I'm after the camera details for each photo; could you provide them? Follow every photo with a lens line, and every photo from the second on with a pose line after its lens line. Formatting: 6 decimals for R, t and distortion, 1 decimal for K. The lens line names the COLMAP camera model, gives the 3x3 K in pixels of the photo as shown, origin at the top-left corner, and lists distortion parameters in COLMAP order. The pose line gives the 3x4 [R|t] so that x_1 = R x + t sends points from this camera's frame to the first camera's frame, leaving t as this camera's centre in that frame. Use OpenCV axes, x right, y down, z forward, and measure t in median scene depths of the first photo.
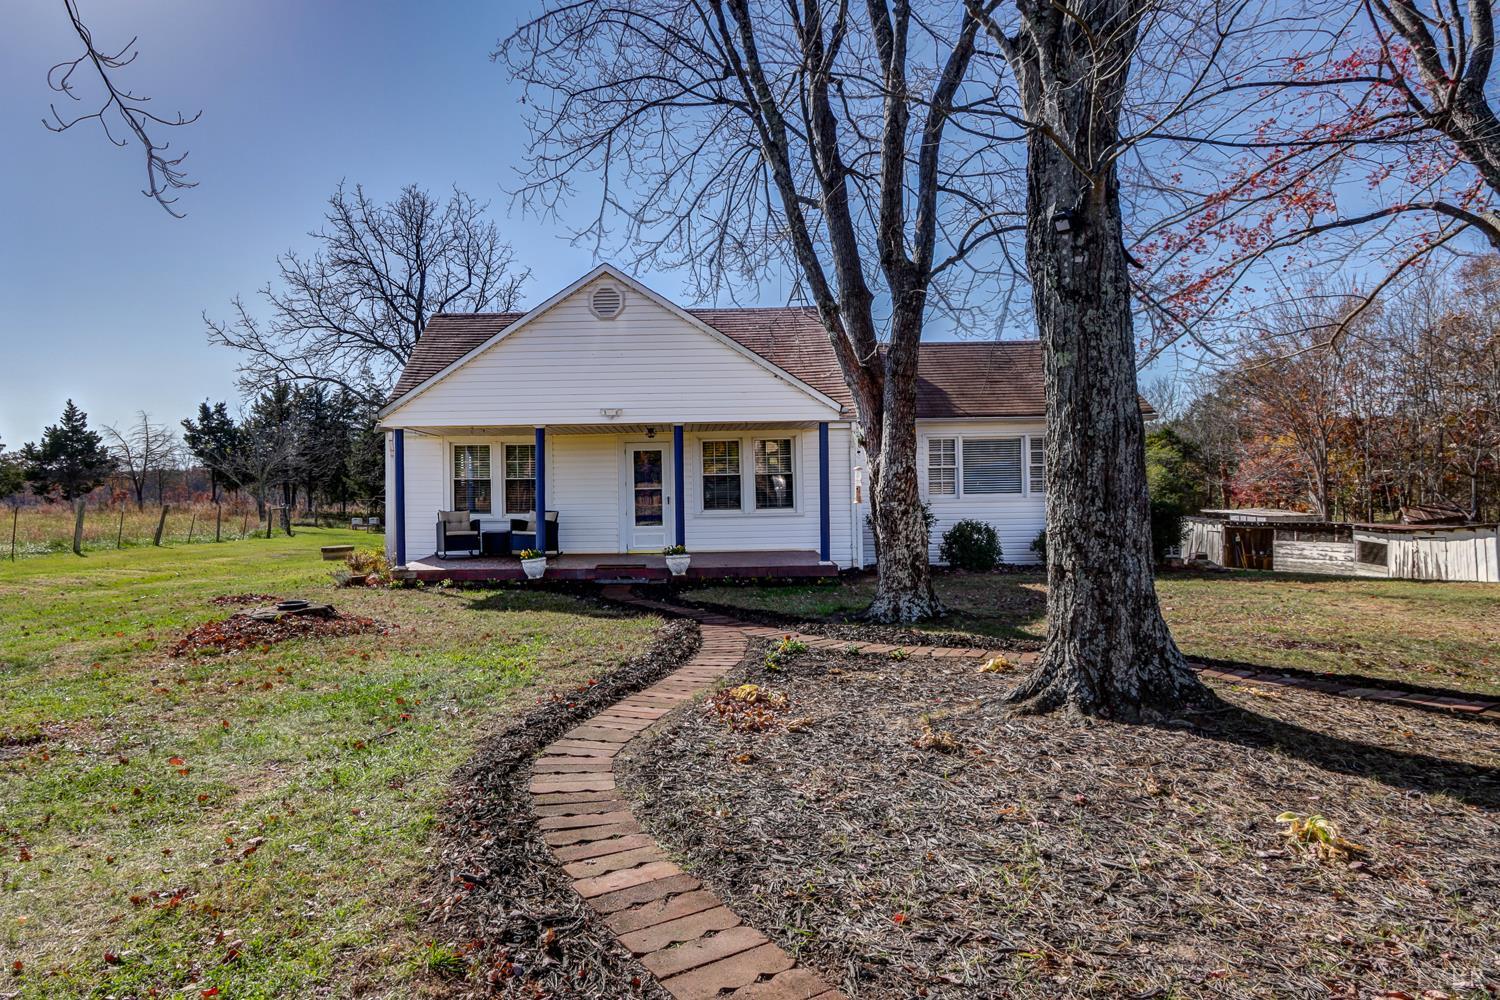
lens RADIAL K [[836.3, 0, 751.6], [0, 836.3, 499.6], [0, 0, 1]] dist [-0.006575, -0.002052]
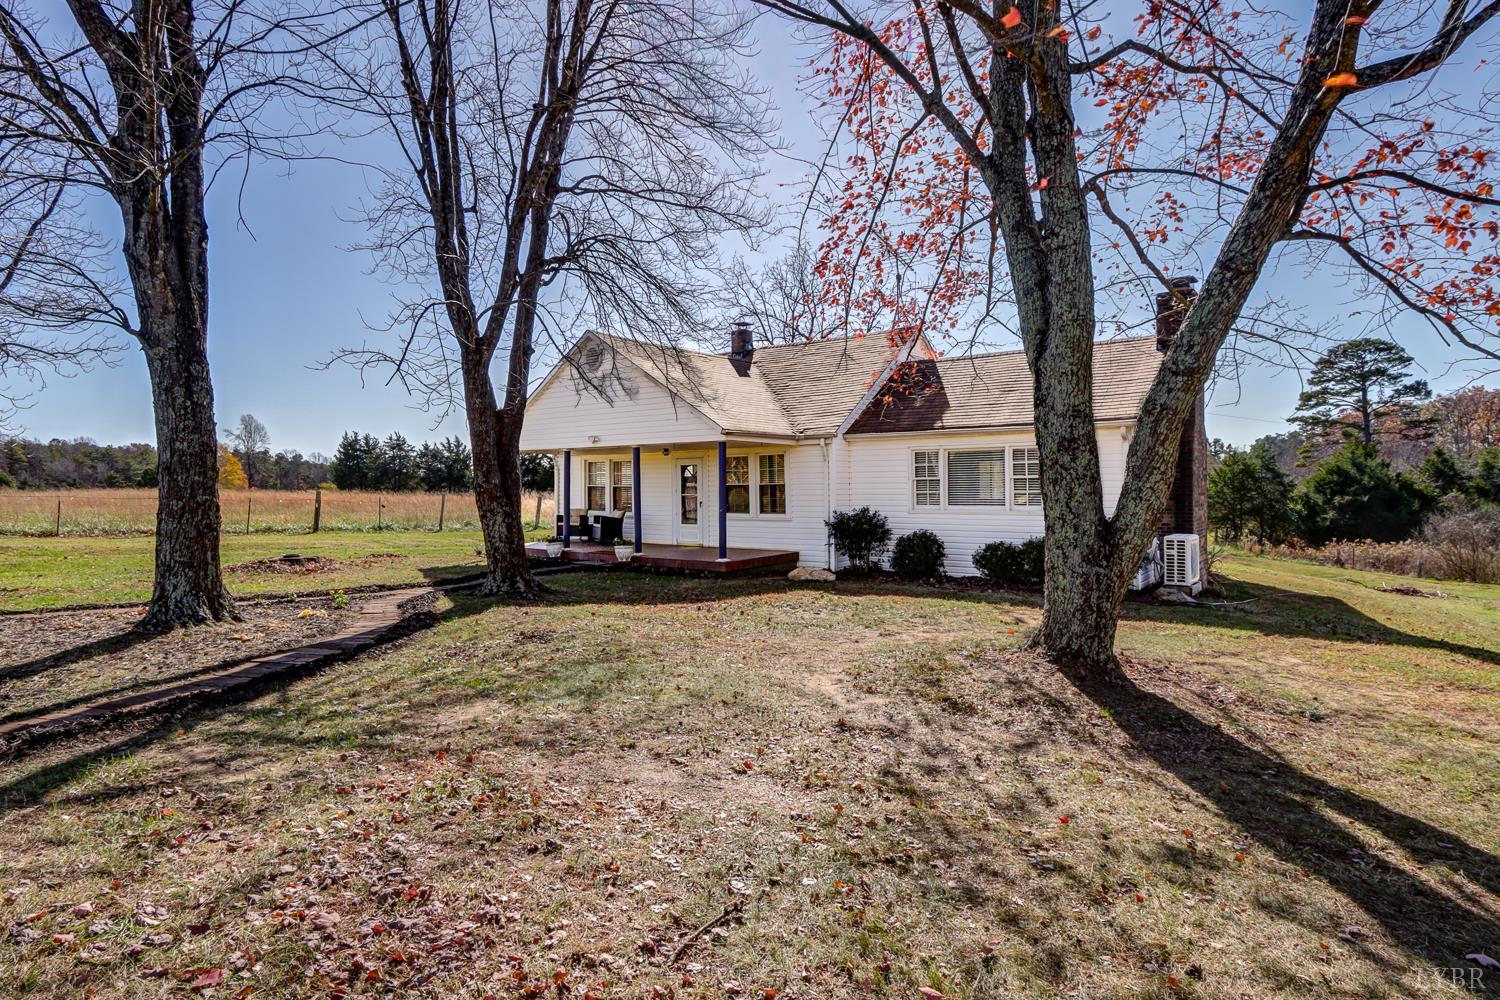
lens RADIAL K [[836.3, 0, 749.9], [0, 836.3, 493.0], [0, 0, 1]] dist [-0.006575, -0.002052]
pose [[0.797315, 0.014430, -0.603391, 0.705523], [-0.019554, 0.999807, -0.001929, -0.015714], [0.603247, 0.013337, 0.797443, 0.052918]]
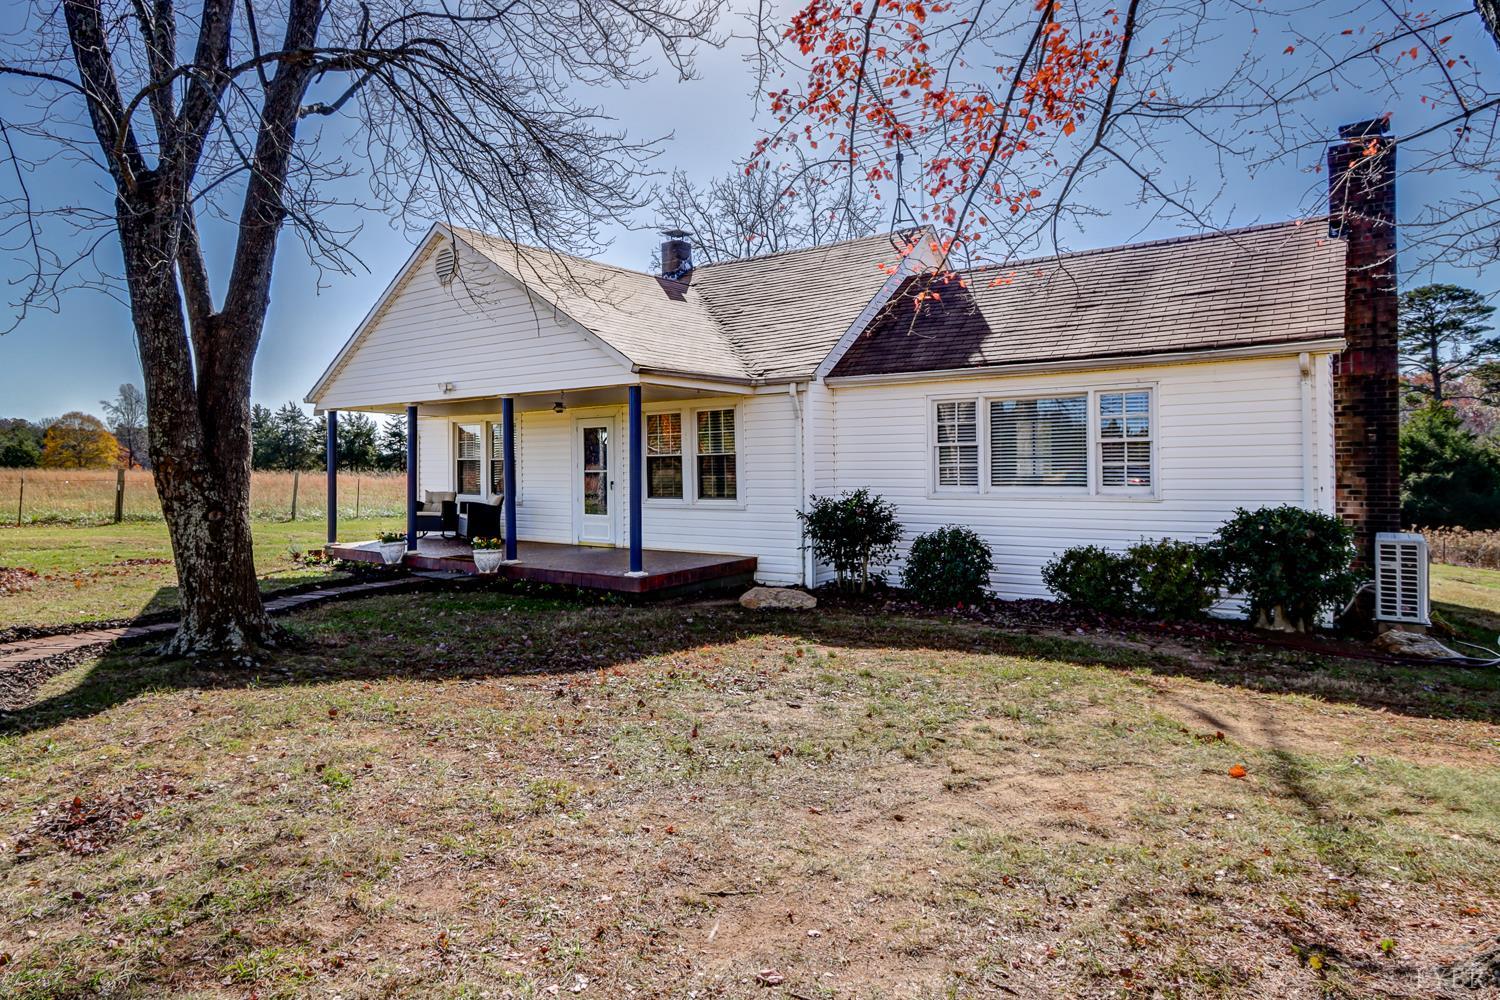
lens RADIAL K [[920.0, 0, 690.8], [0, 920.0, 478.1], [0, 0, 1]] dist [0.000398, -0.000121]
pose [[0.790084, 0.016598, -0.612774, 0.530504], [-0.017574, 0.999836, 0.004423, -0.012614], [0.612747, 0.007274, 0.790246, 0.313302]]
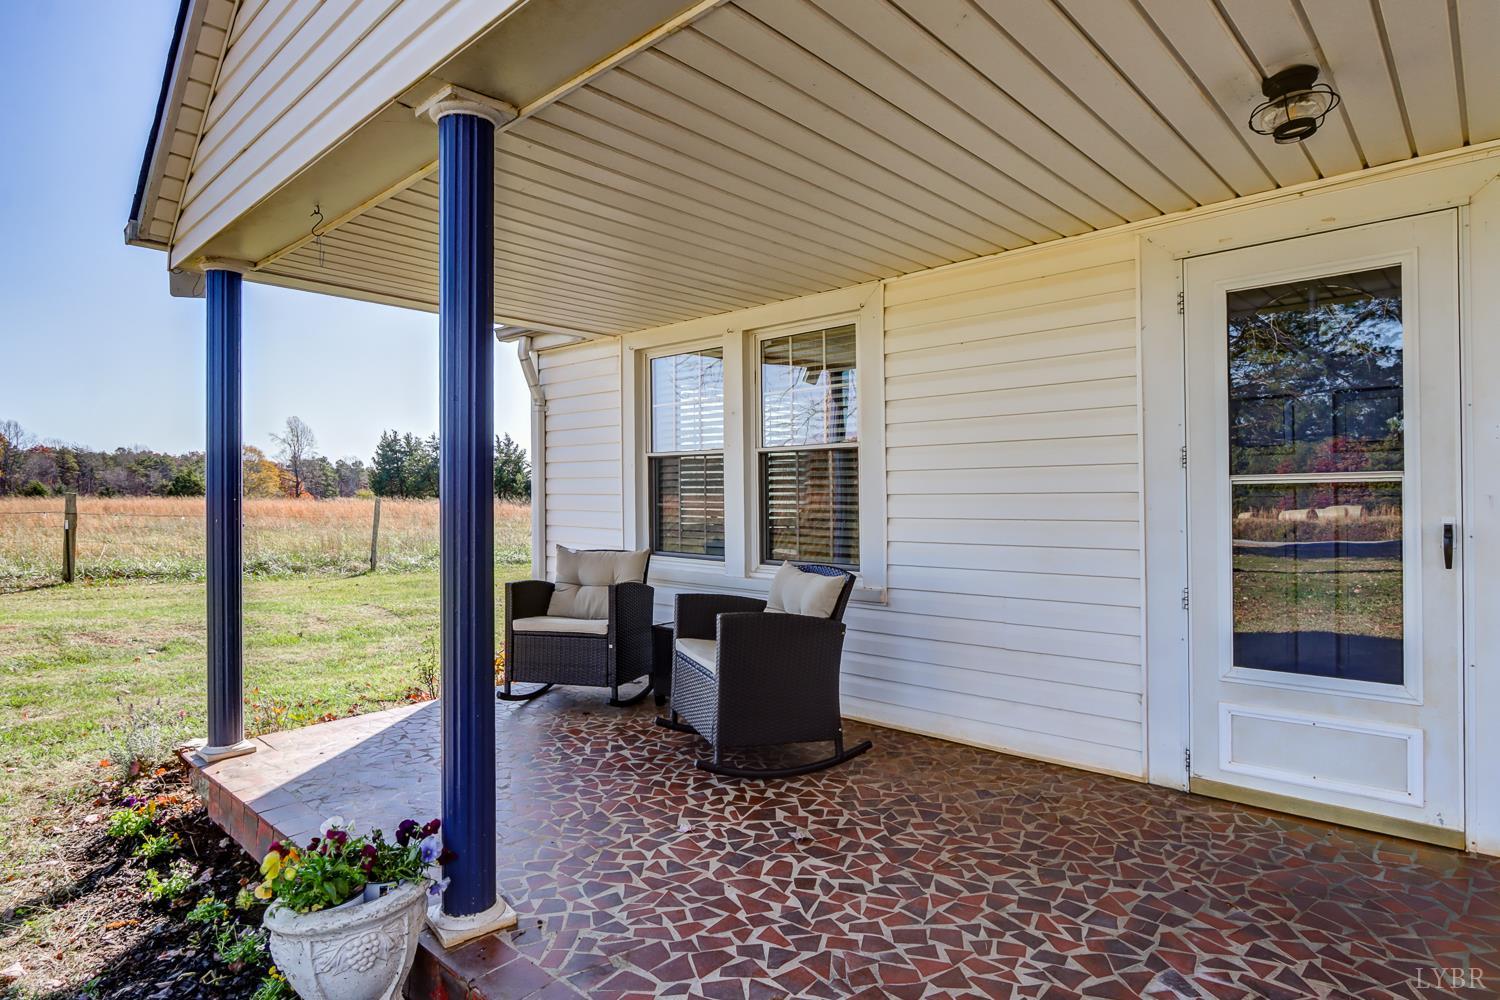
lens RADIAL K [[836.3, 0, 753.7], [0, 836.3, 502.5], [0, 0, 1]] dist [-0.006575, -0.002052]
pose [[0.744878, 0.011857, -0.667095, -0.093079], [-0.014126, 0.999898, 0.001999, -0.006137], [0.667051, 0.007935, 0.744970, 0.776443]]
